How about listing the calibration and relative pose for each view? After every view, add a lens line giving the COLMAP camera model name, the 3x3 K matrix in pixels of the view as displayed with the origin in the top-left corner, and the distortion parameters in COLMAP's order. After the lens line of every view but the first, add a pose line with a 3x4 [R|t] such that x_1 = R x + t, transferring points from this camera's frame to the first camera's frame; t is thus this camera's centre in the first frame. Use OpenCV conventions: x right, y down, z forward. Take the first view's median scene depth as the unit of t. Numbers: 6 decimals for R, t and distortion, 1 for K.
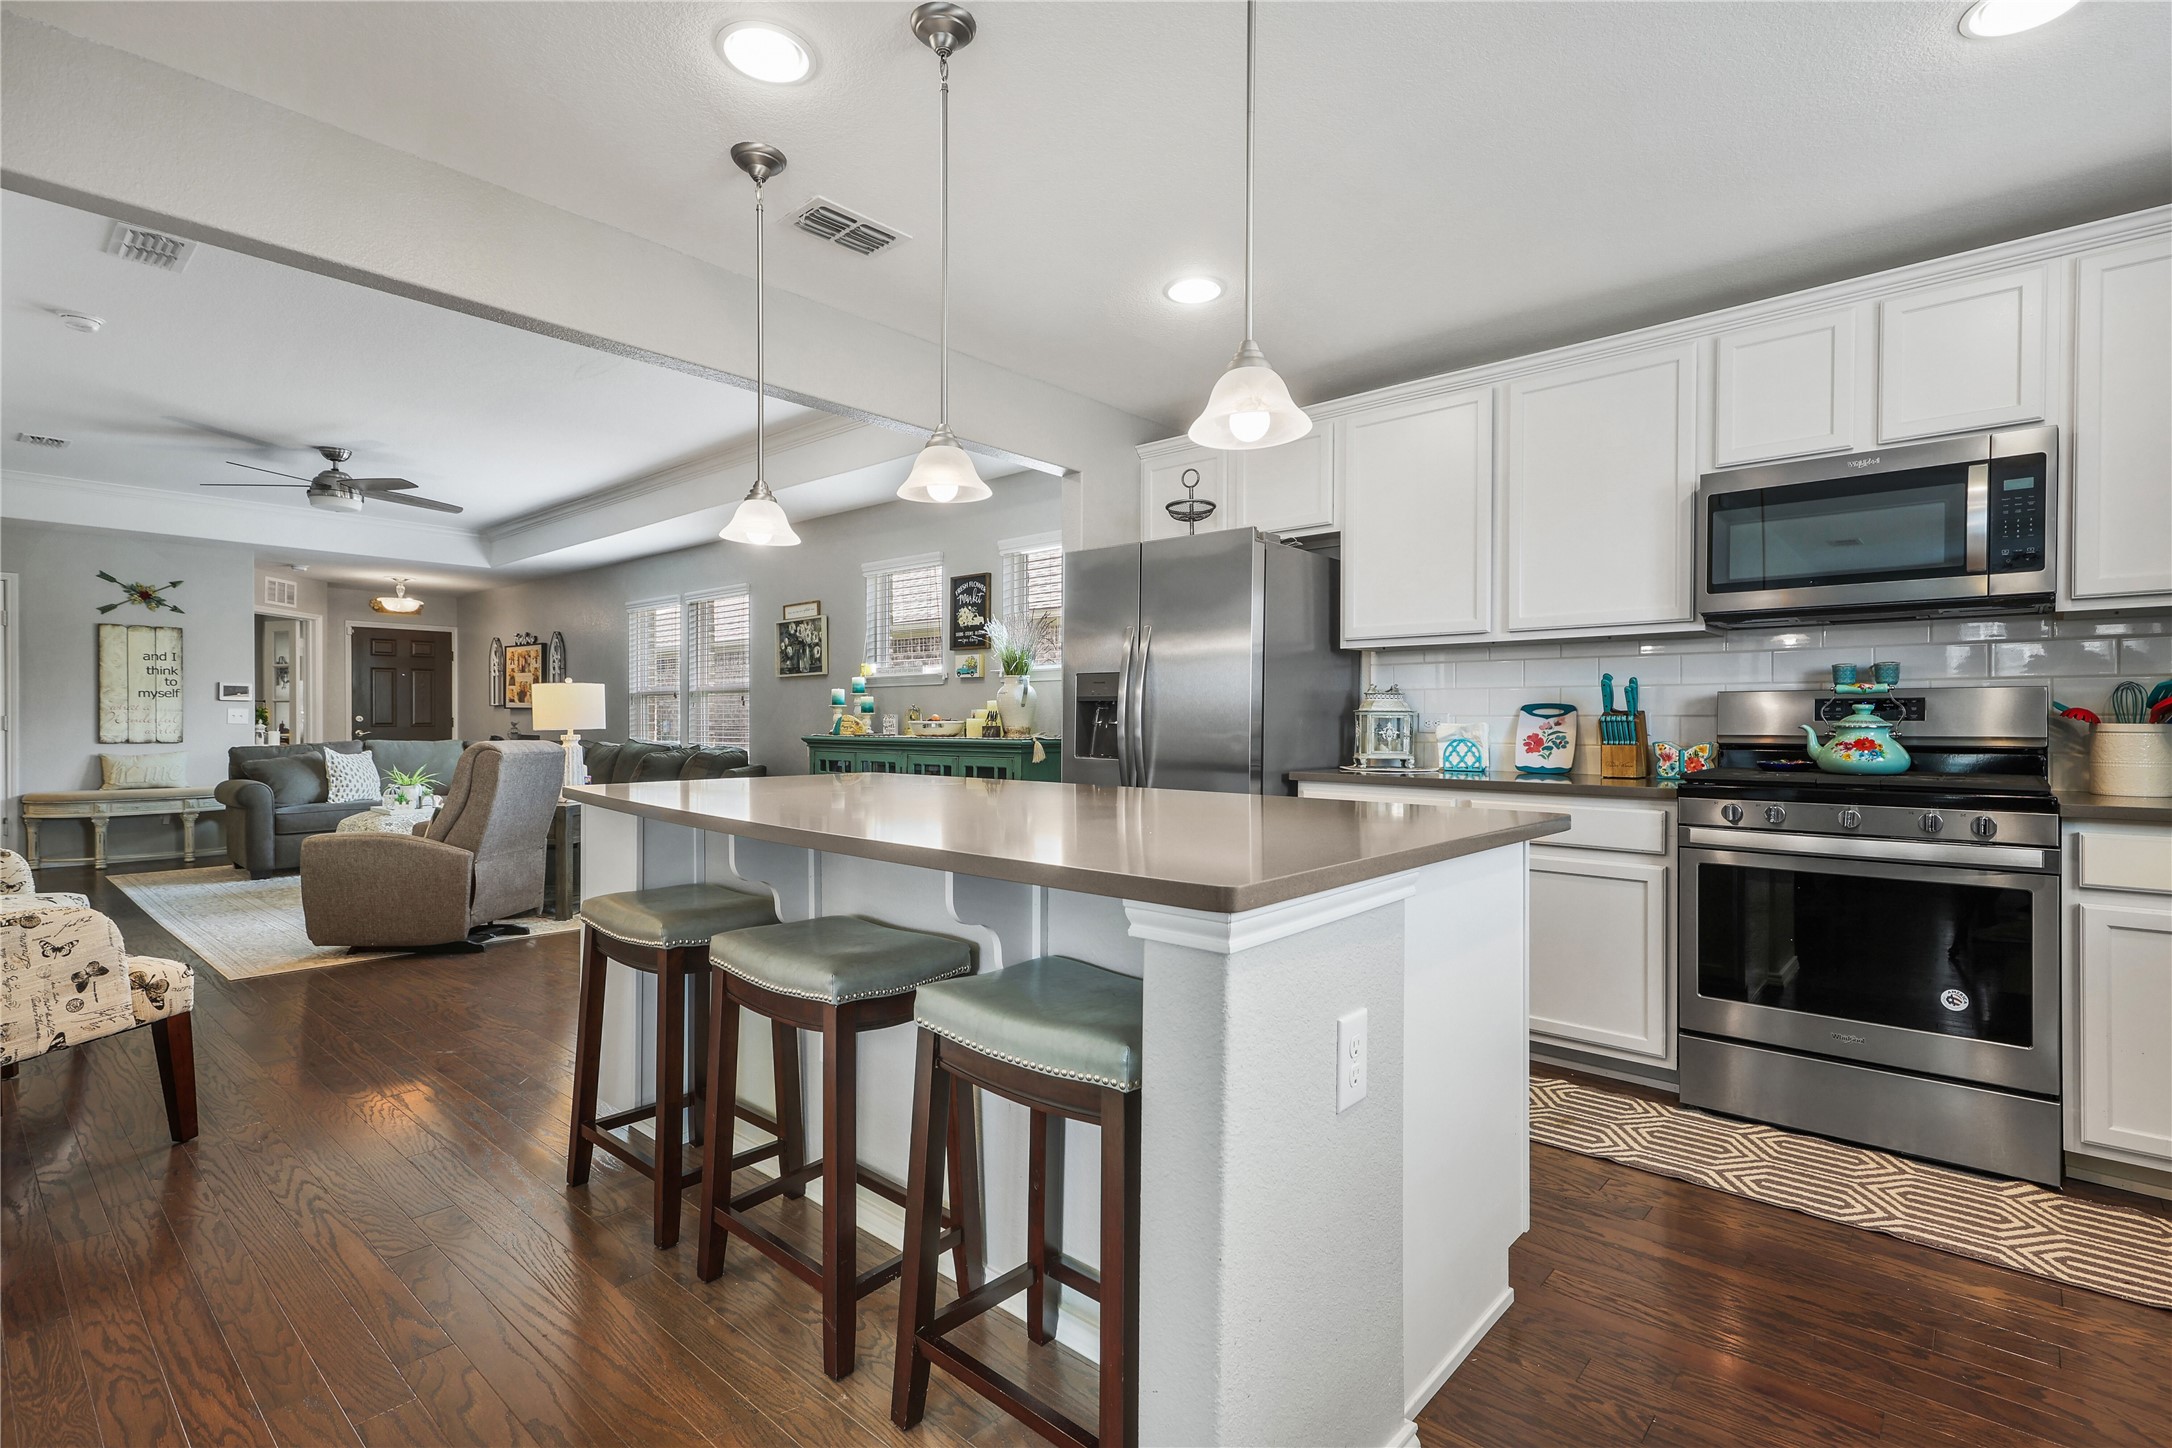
lens RADIAL K [[1062.7, 0, 1117.6], [0, 1062.7, 728.5], [0, 0, 1]] dist [0.001411, 0.000058]
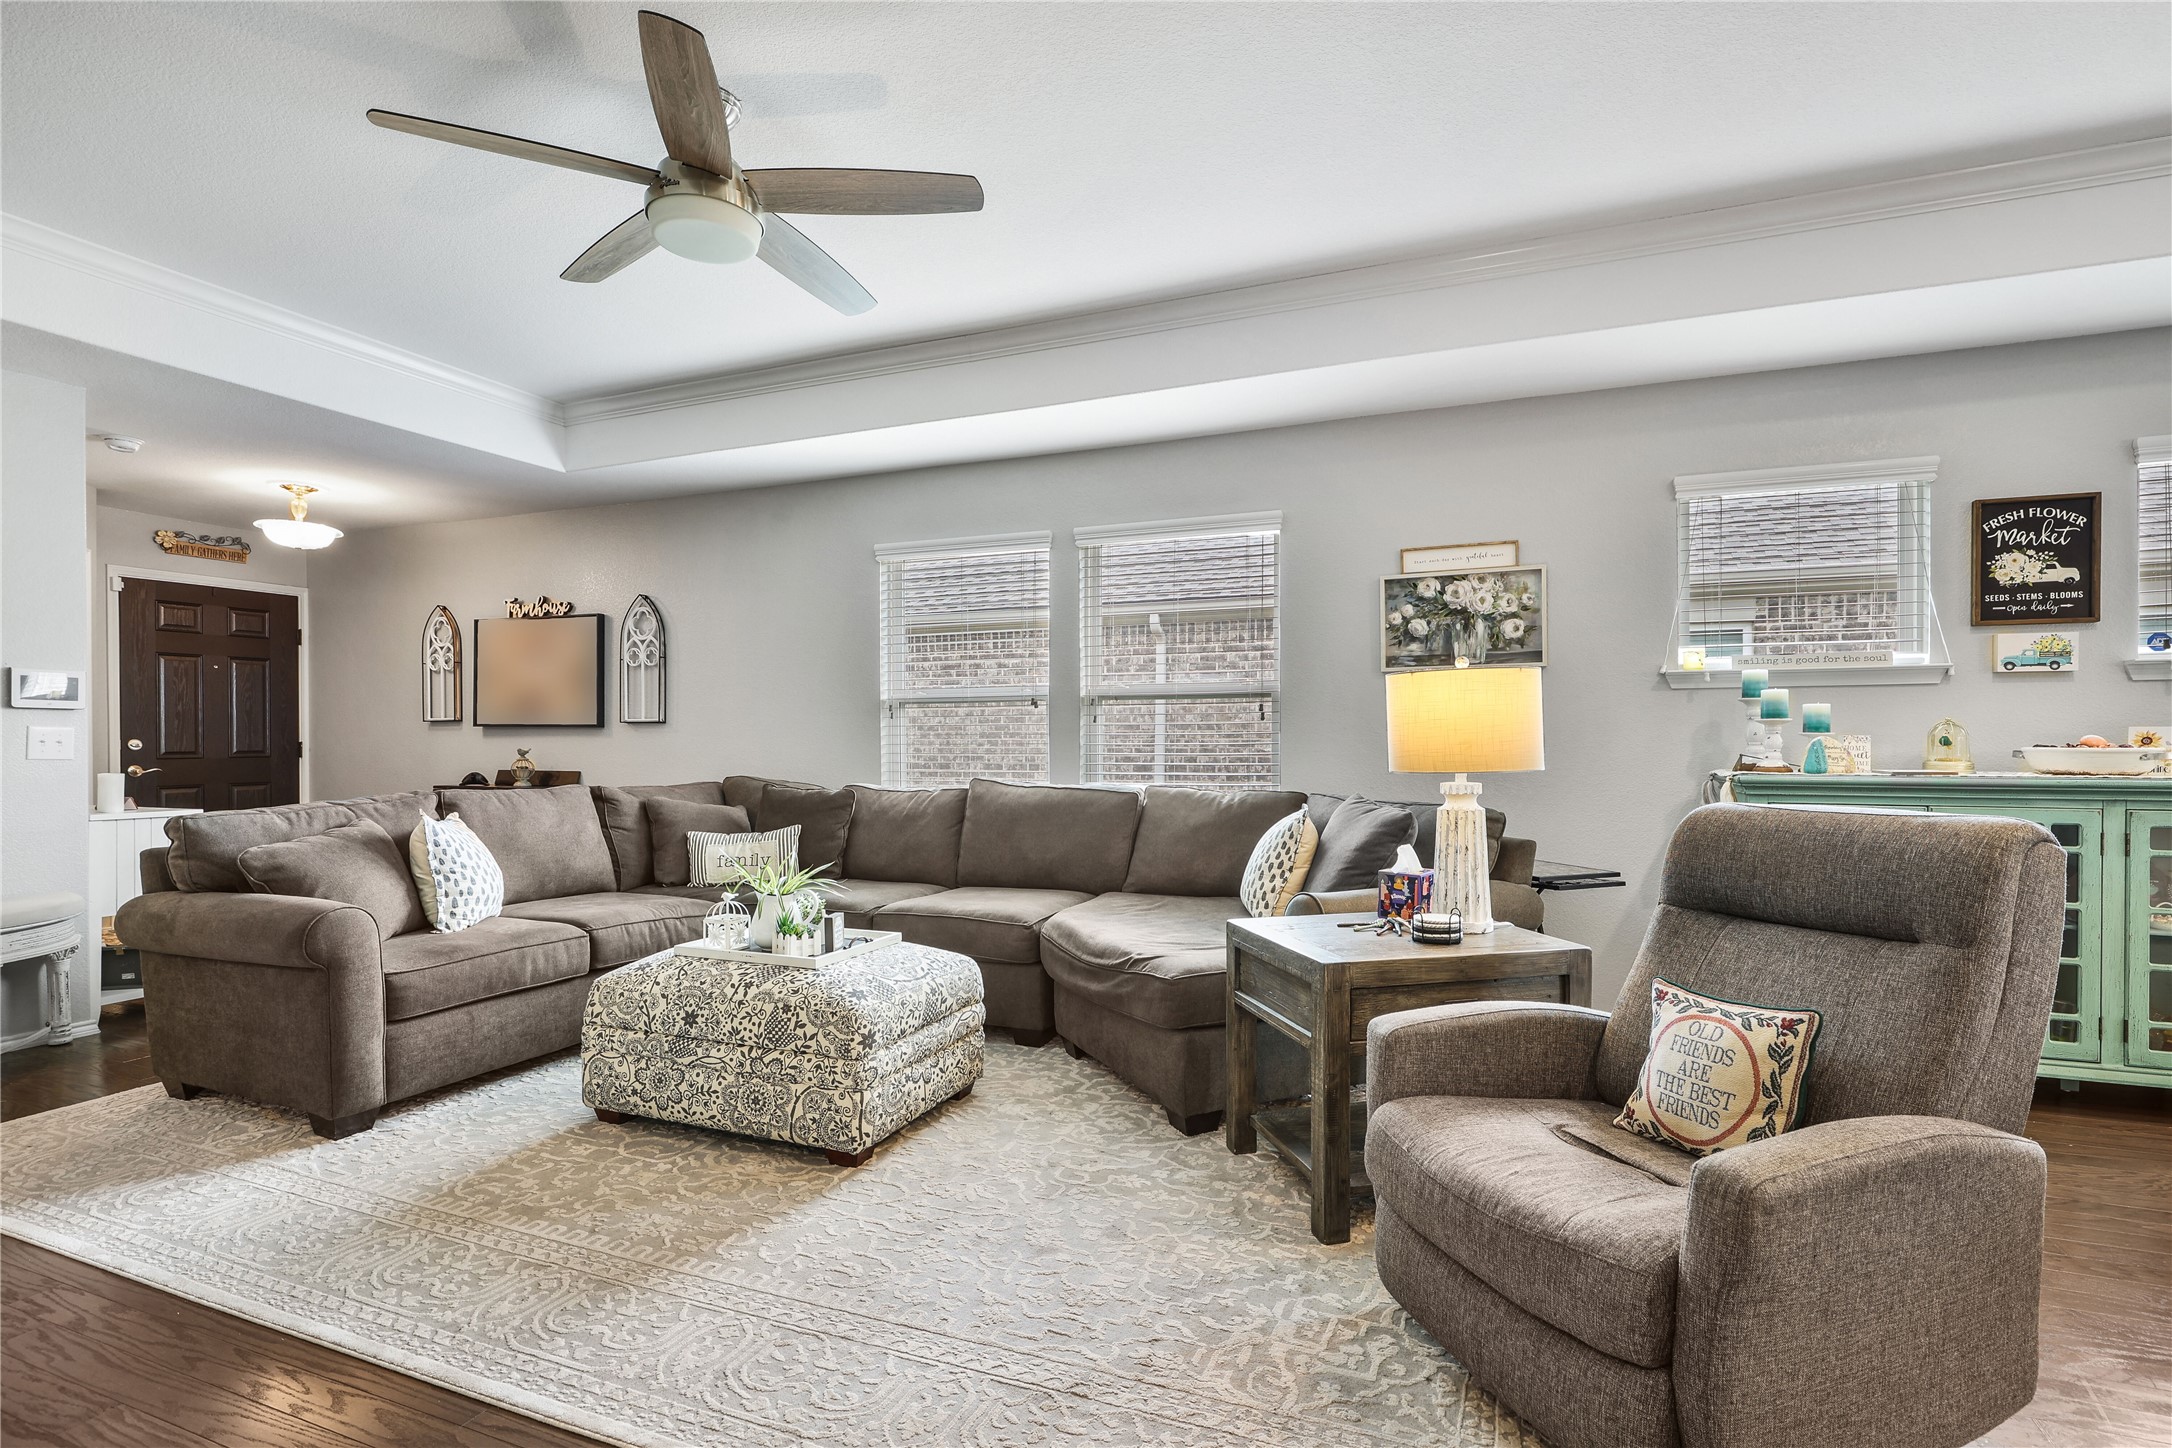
lens RADIAL K [[1028.3, 0, 1080.9], [0, 1028.3, 748.4], [0, 0, 1]] dist [-0.004538, -0.000746]
pose [[0.940759, -0.007786, 0.338987, -0.818180], [0.007140, 0.999970, 0.003154, -0.010748], [-0.339001, -0.000547, 0.940786, 0.639372]]
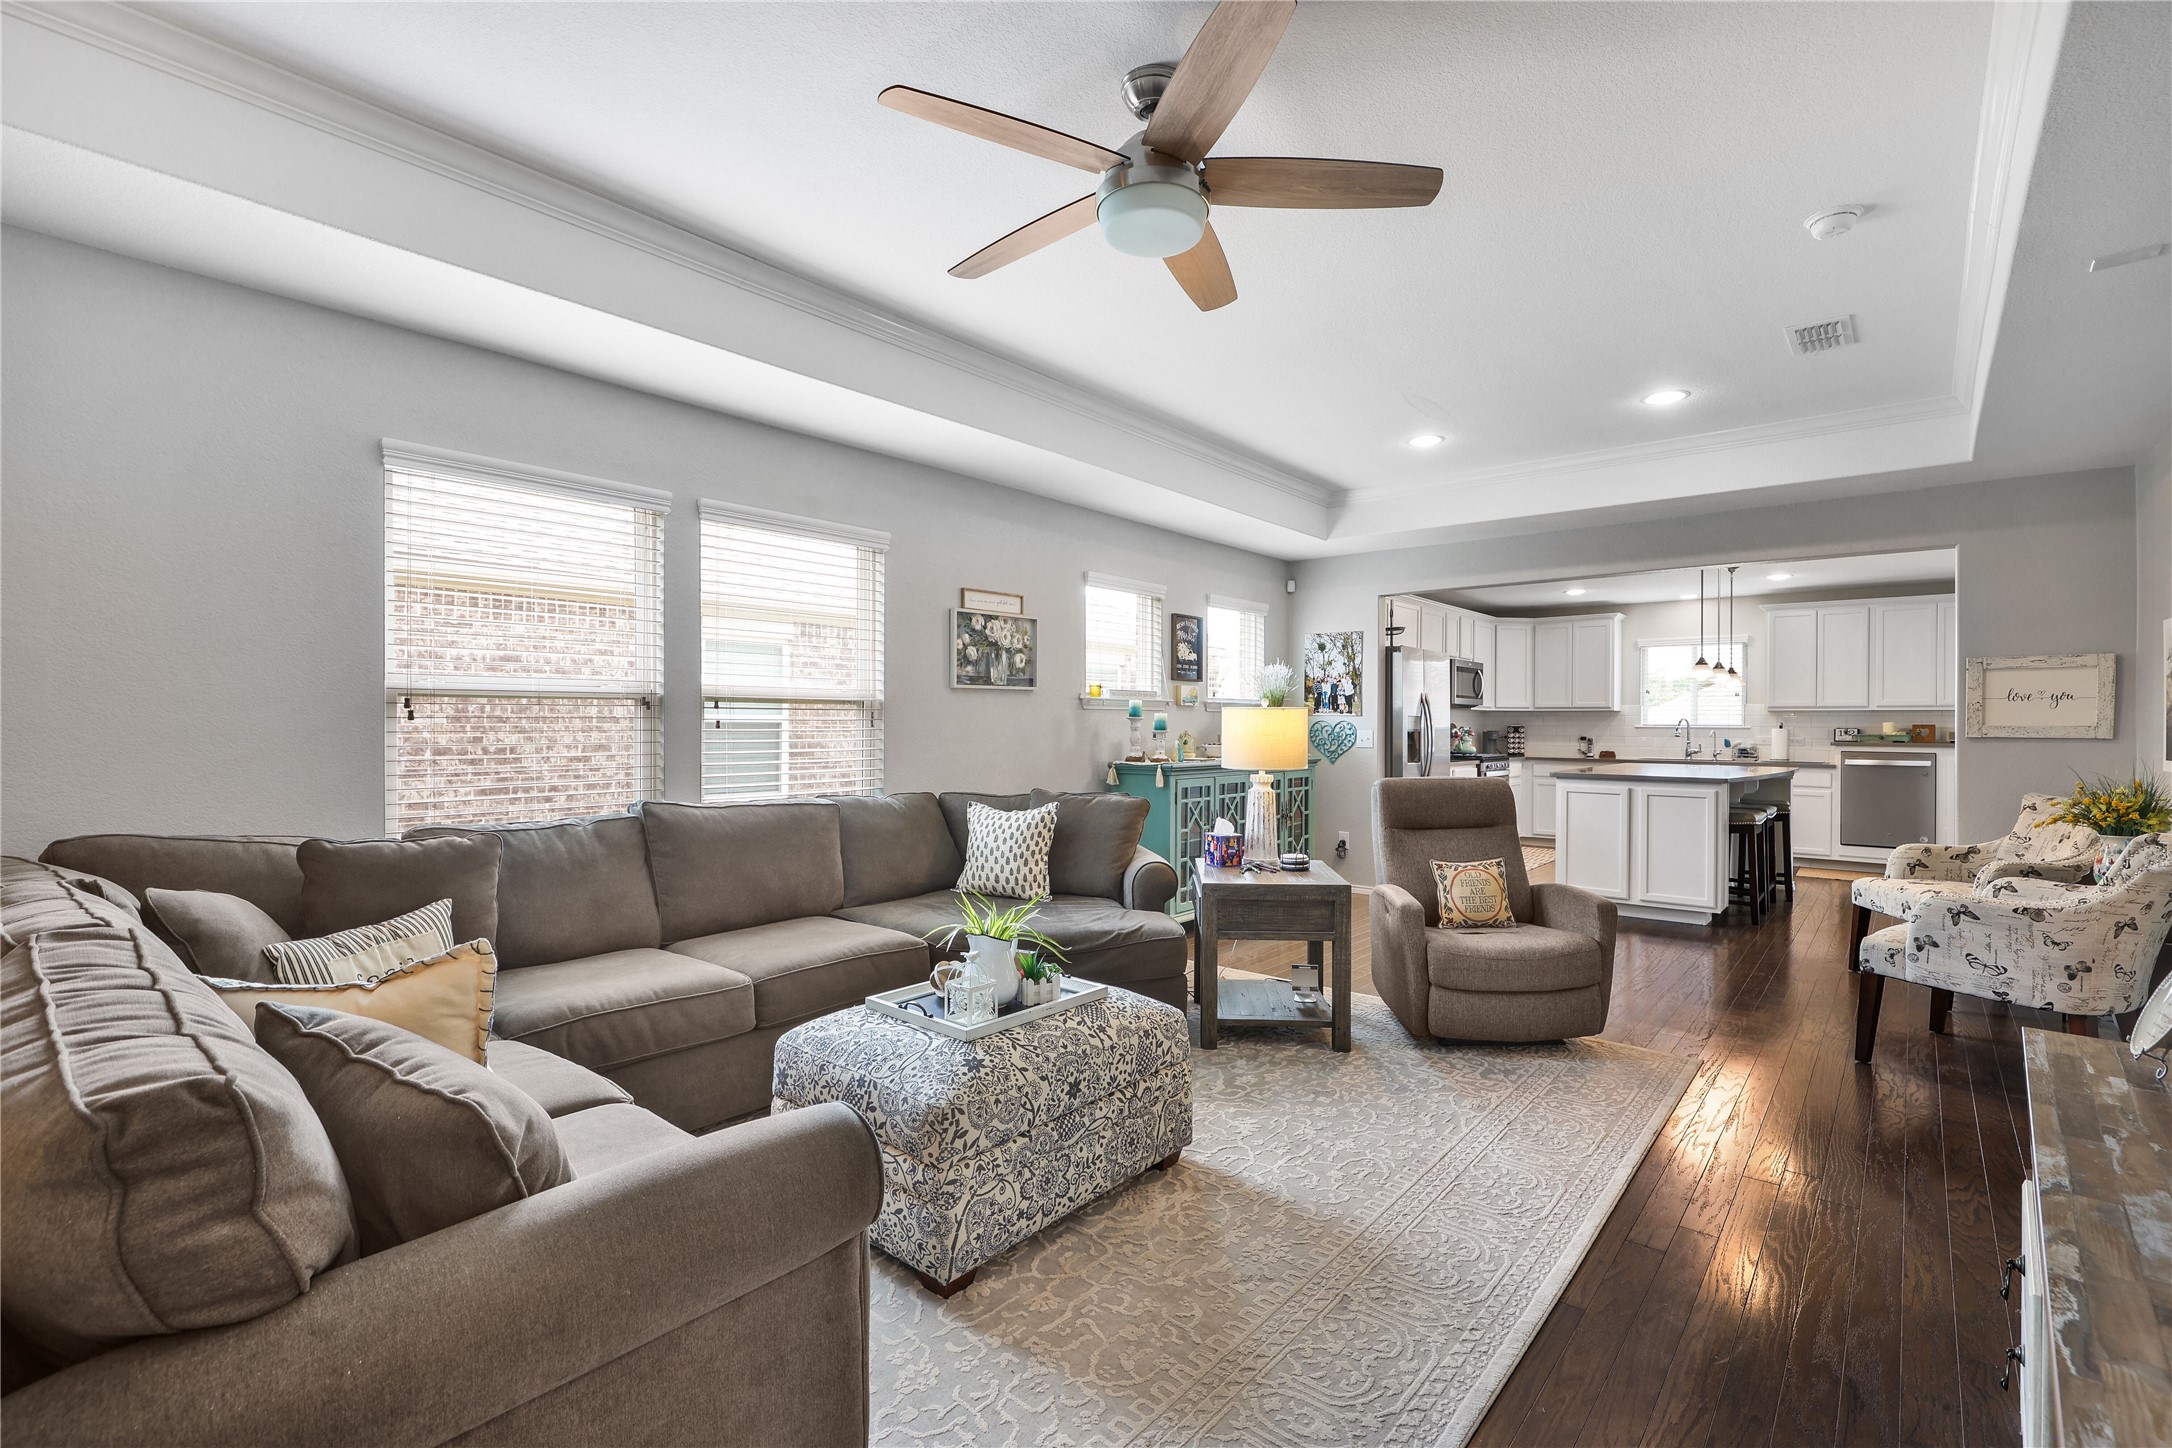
lens RADIAL K [[1063.4, 0, 1086.0], [0, 1063.4, 724.0], [0, 0, 1]] dist [-0.002830, -0.000321]
pose [[-0.071885, -0.004679, 0.997402, -1.254521], [0.001271, 0.999988, 0.004782, -0.033415], [-0.997412, 0.001611, -0.071878, 1.177717]]
